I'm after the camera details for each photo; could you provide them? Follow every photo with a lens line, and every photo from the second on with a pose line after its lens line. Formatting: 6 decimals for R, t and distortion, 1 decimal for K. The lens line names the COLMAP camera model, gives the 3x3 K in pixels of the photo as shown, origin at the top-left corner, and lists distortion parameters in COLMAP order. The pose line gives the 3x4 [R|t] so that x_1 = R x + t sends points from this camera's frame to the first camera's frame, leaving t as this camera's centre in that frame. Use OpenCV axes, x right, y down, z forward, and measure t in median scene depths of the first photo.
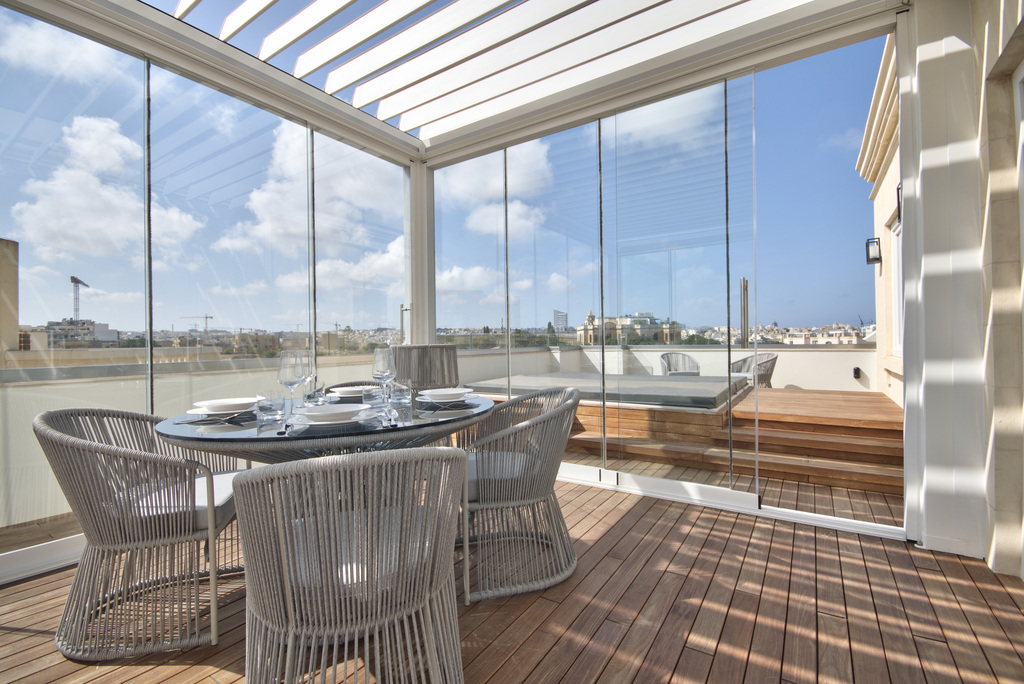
lens RADIAL K [[449.6, 0, 512.0], [0, 449.6, 342.0], [0, 0, 1]] dist [0.024011, -0.016593]
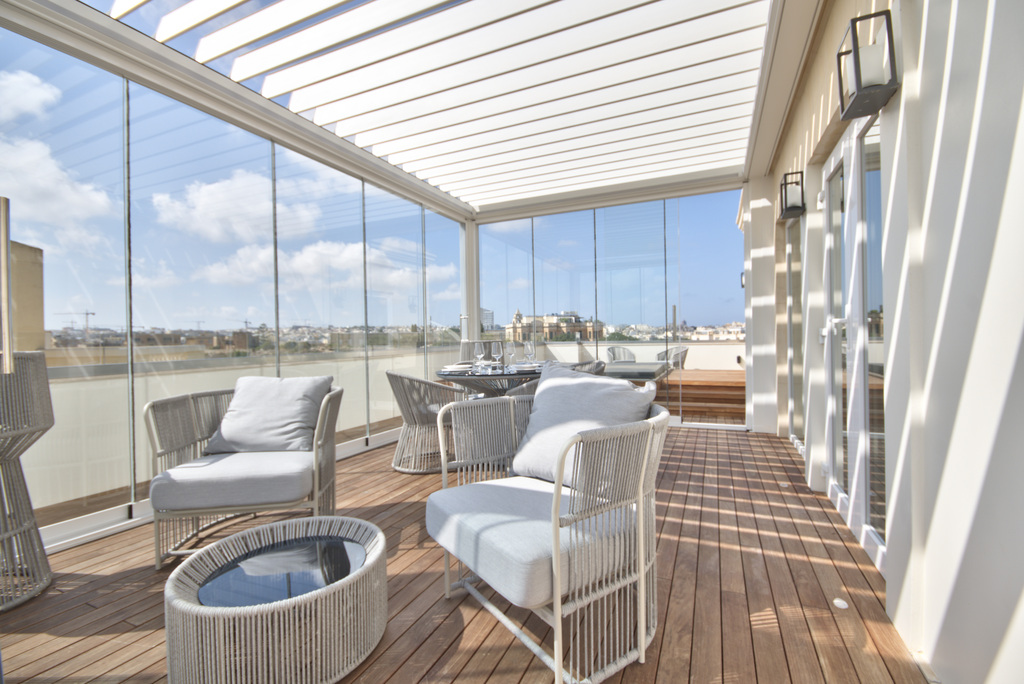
lens RADIAL K [[449.6, 0, 512.0], [0, 449.6, 342.0], [0, 0, 1]] dist [0.024011, -0.016593]
pose [[0.986879, -0.006277, 0.161341, -0.191290], [0.005522, 0.999972, 0.005131, 0.001736], [-0.161369, -0.004173, 0.986885, -0.313685]]
